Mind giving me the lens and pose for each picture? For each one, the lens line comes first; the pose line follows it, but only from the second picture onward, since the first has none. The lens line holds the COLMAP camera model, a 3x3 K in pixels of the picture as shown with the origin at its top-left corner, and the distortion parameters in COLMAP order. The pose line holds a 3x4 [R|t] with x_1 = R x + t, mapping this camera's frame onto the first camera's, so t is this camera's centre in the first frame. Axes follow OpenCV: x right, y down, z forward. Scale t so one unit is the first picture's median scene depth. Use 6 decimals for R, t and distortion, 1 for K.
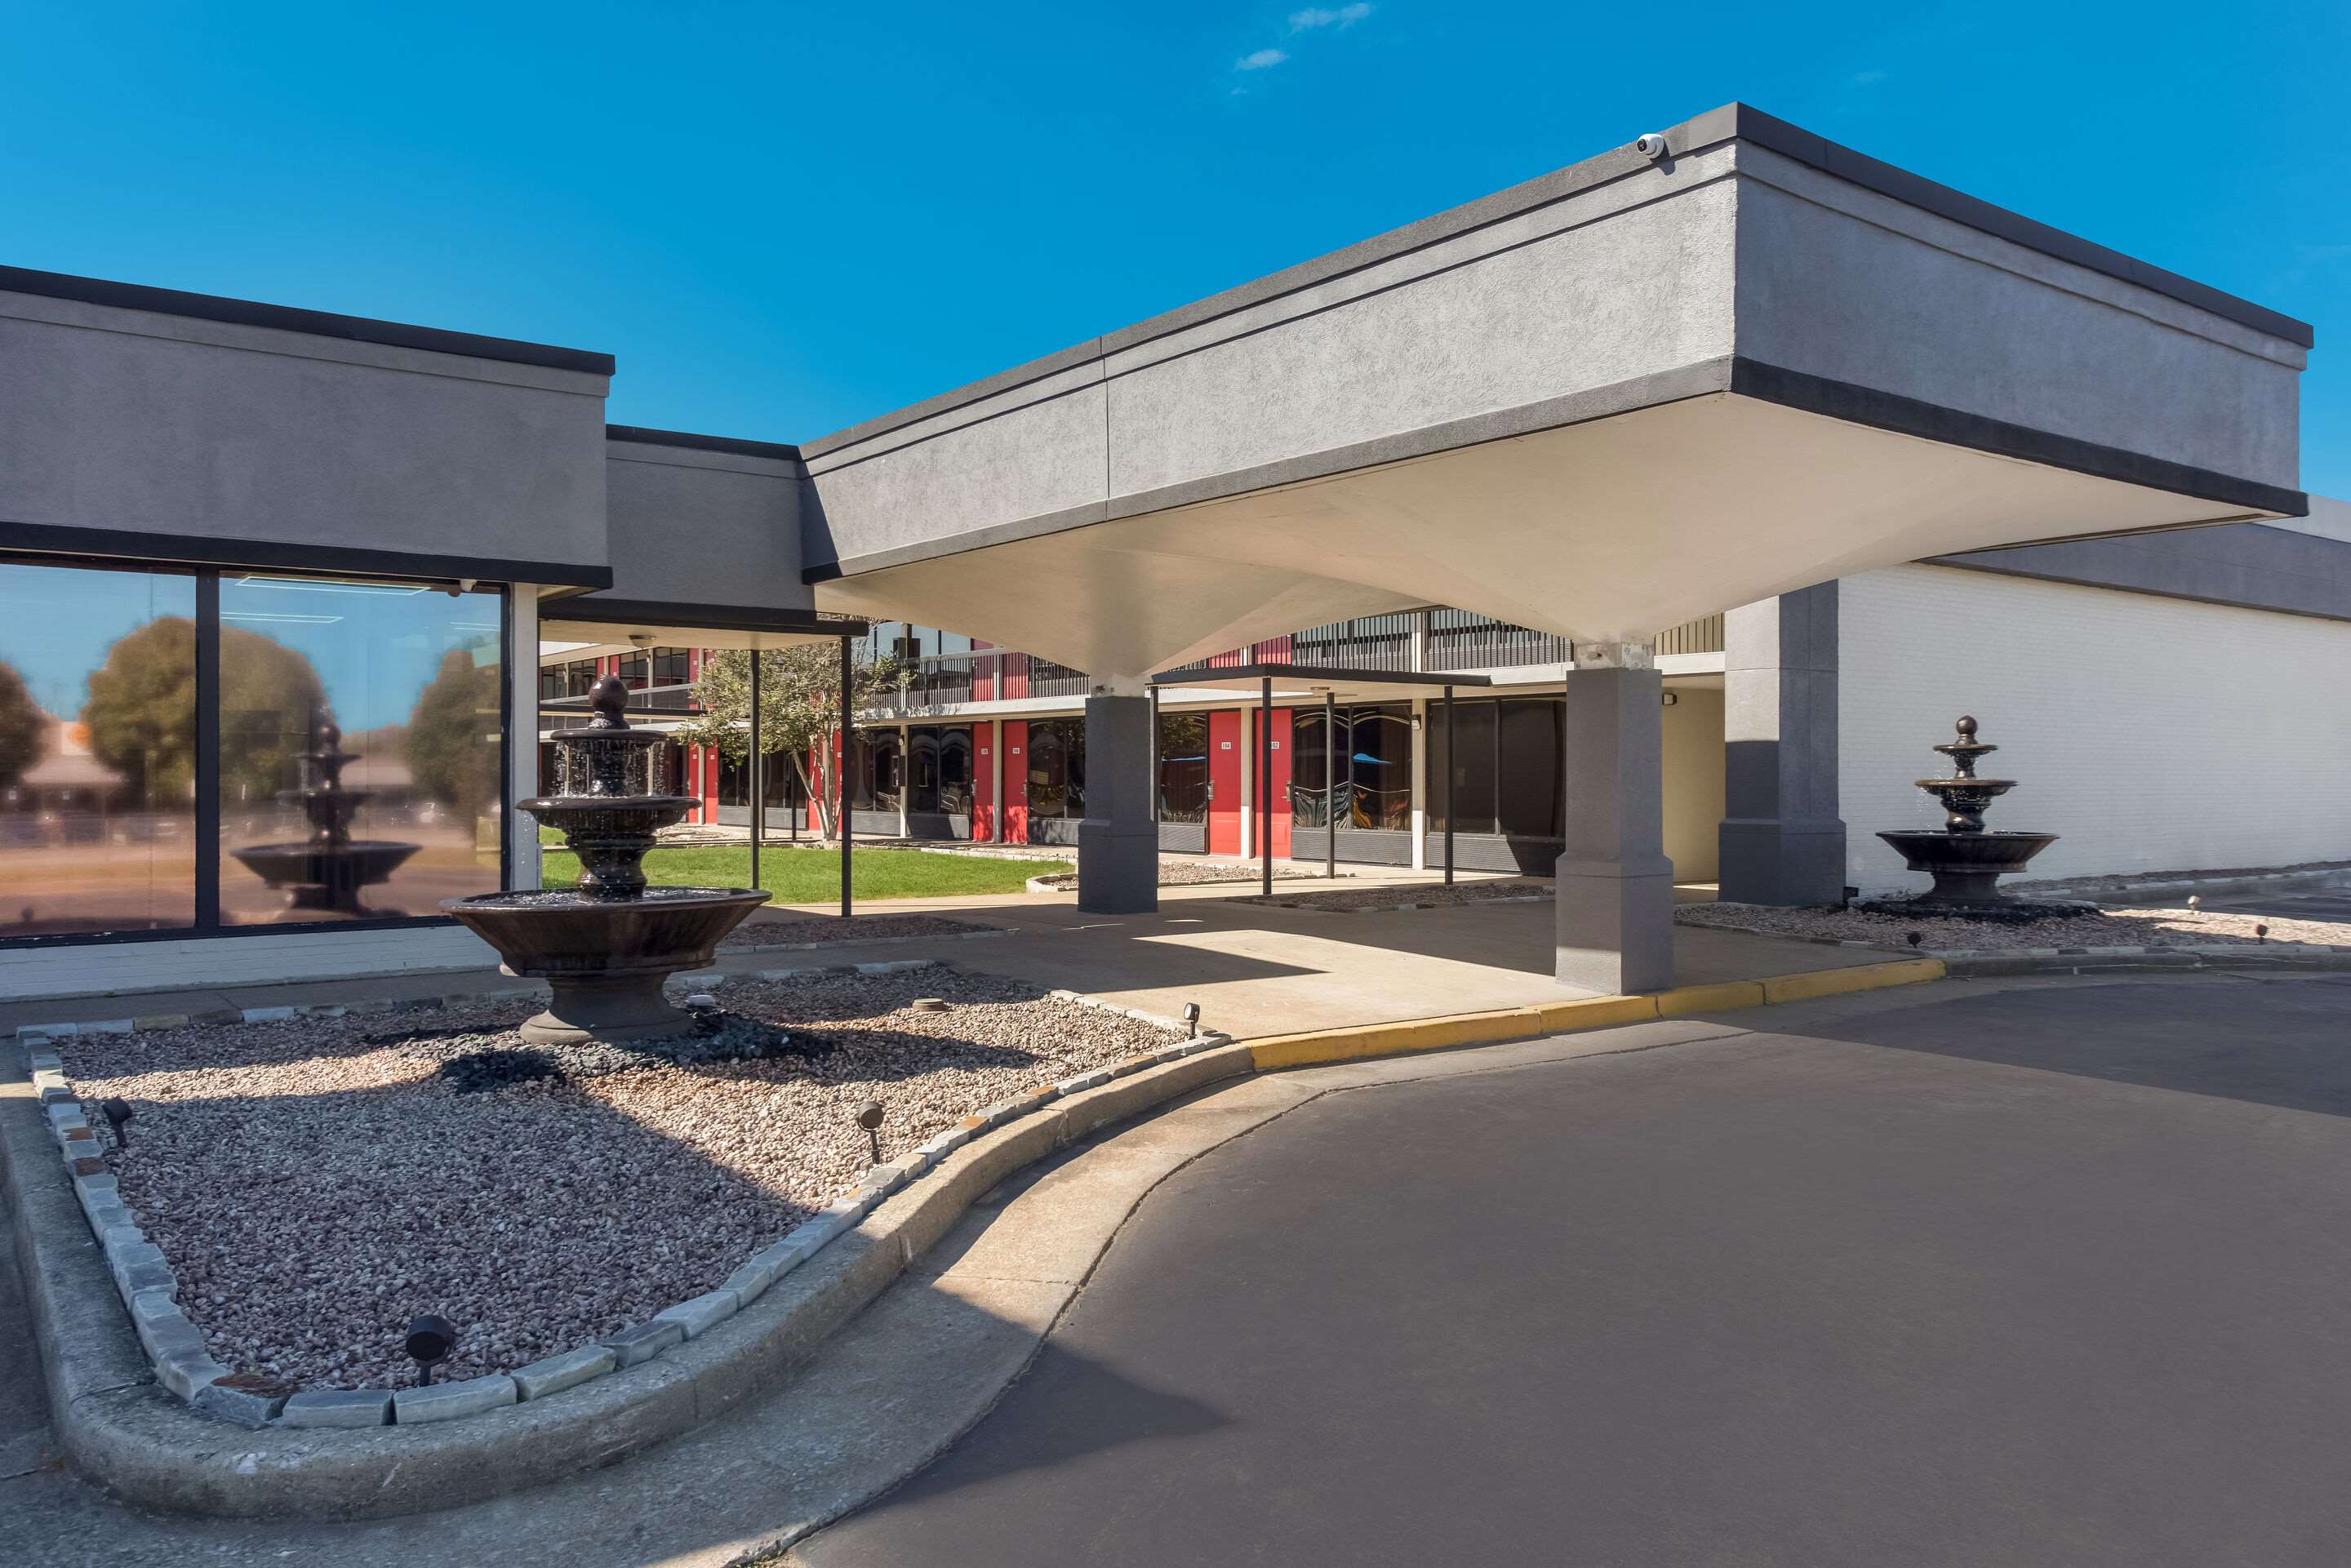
lens RADIAL K [[1854.6, 0, 1182.6], [0, 1854.6, 801.3], [0, 0, 1]] dist [0.002720, 0.007842]
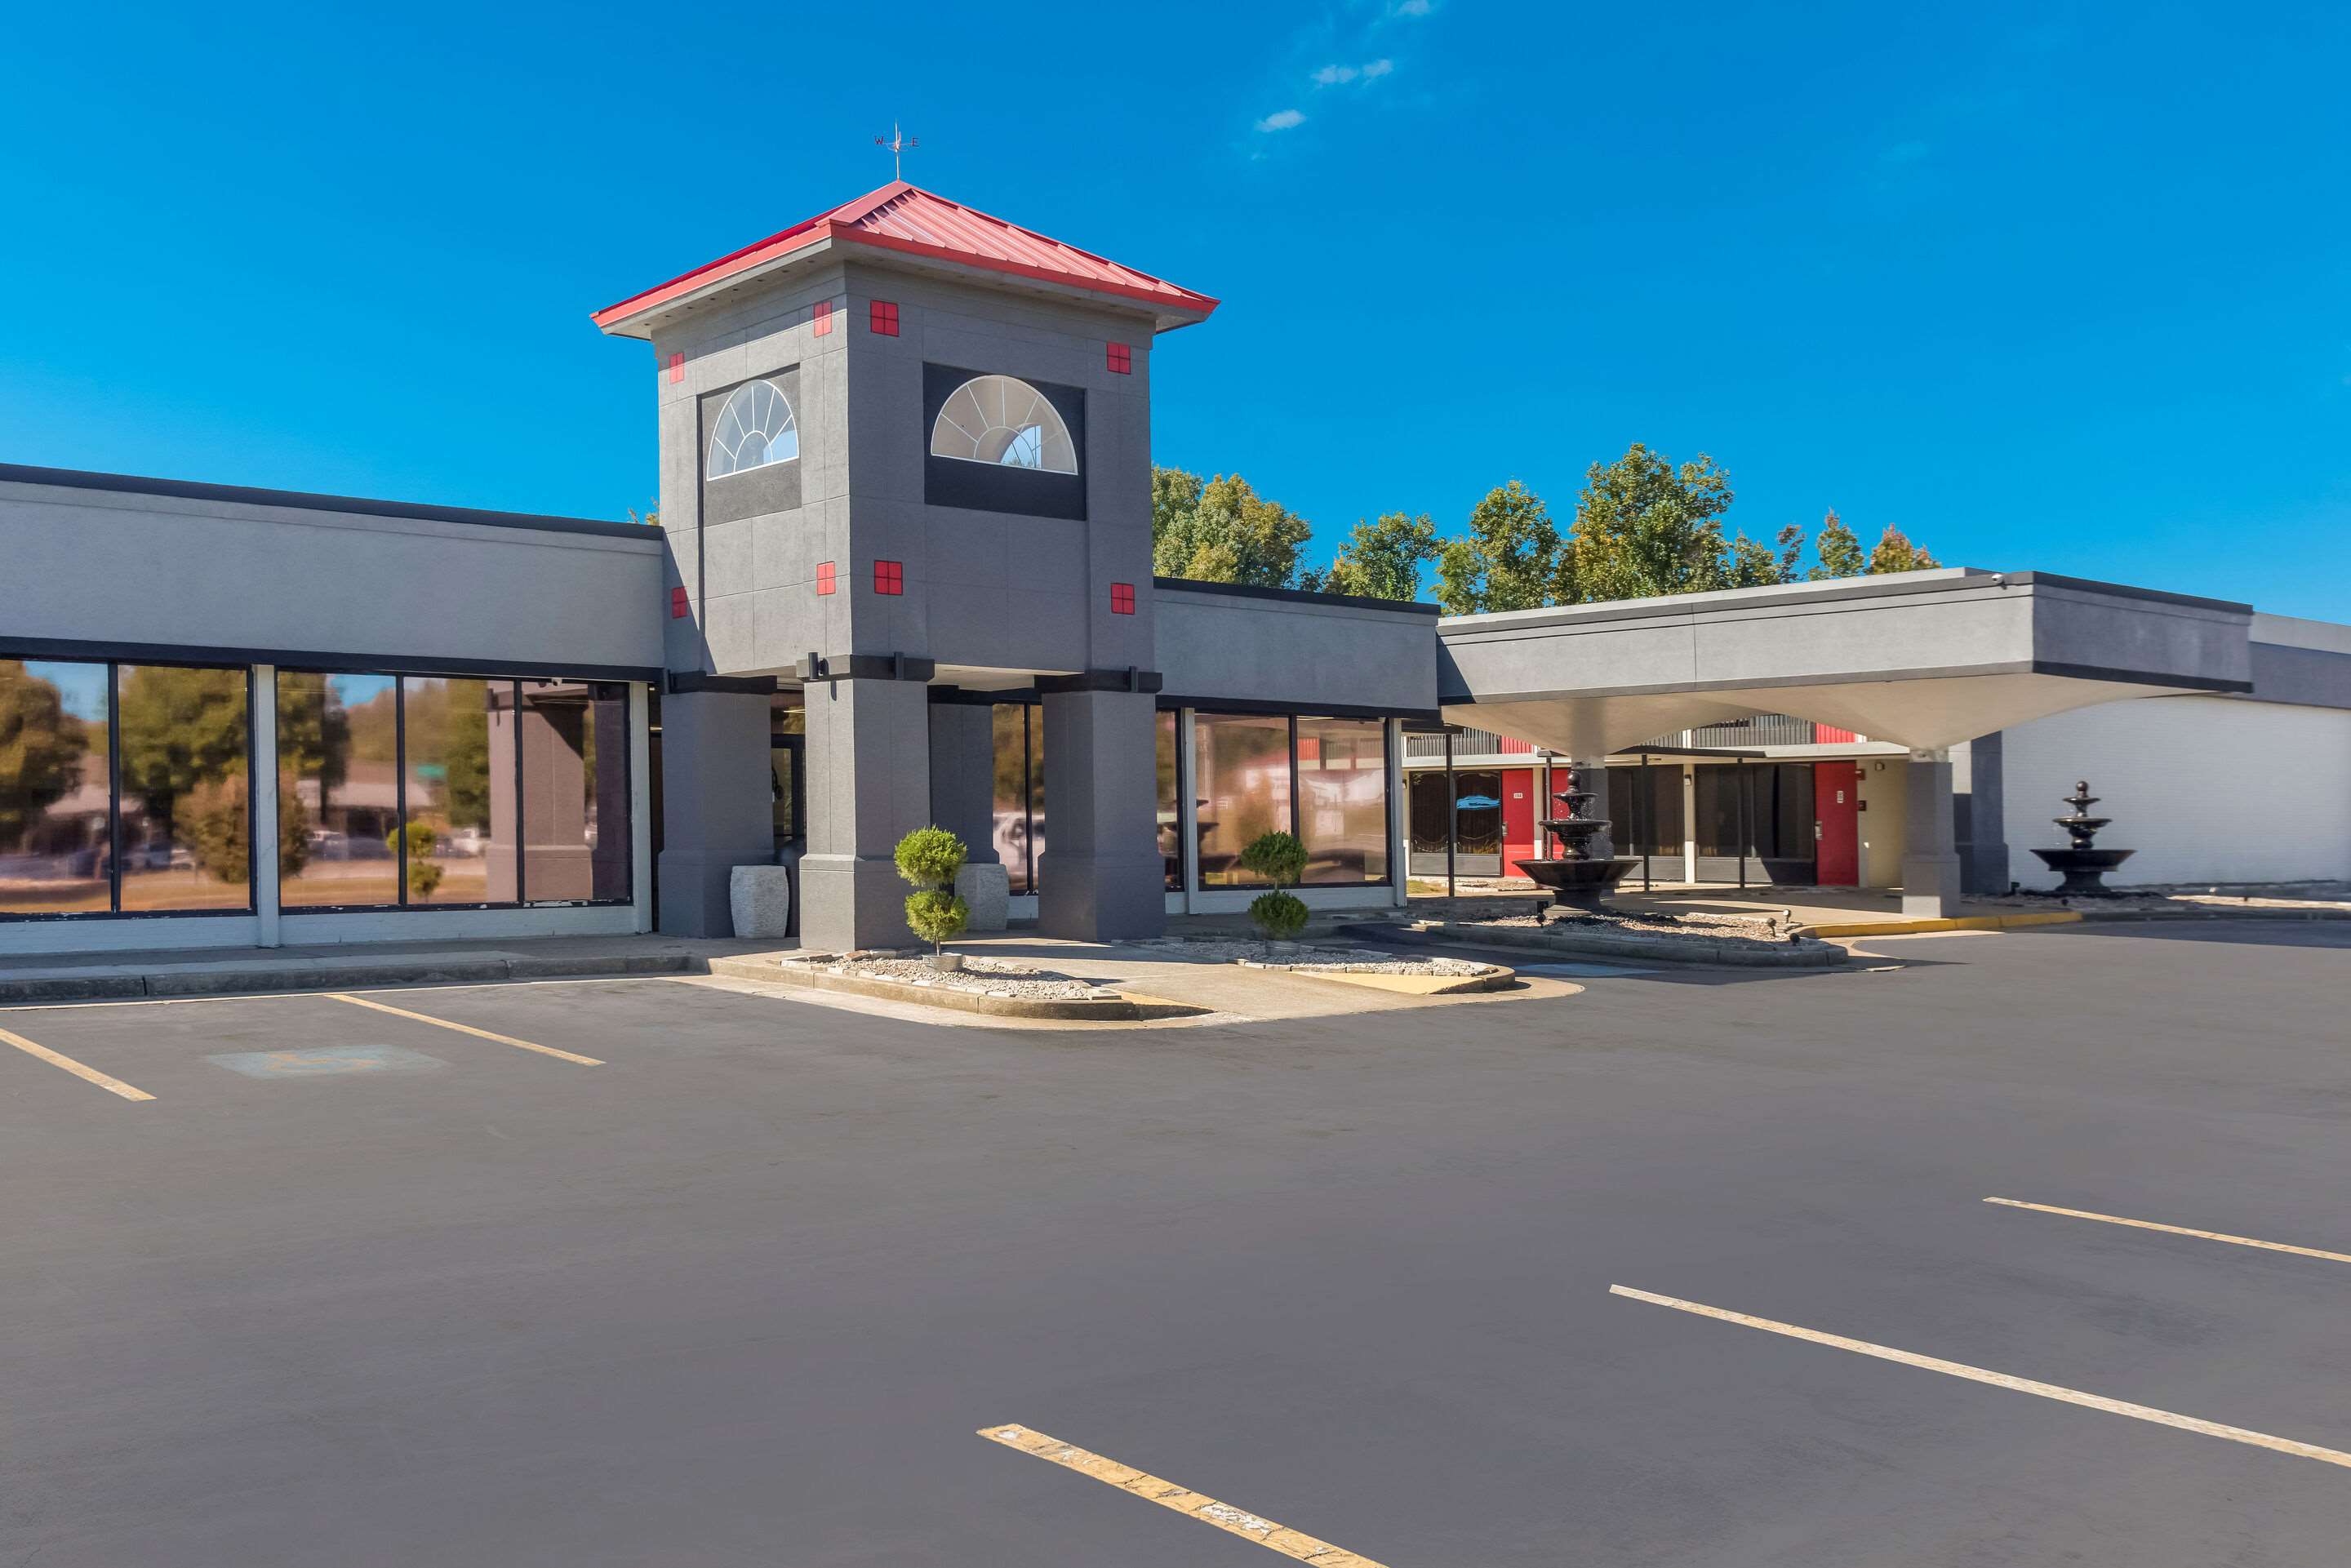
lens RADIAL K [[2276.0, 0, 1174.0], [0, 2276.0, 769.1], [0, 0, 1]] dist [0.017136, 0.000000]
pose [[0.998328, 0.002122, 0.057764, -0.538566], [0.000146, 0.999230, -0.039228, 0.025818], [-0.057802, 0.039171, 0.997559, -1.058597]]
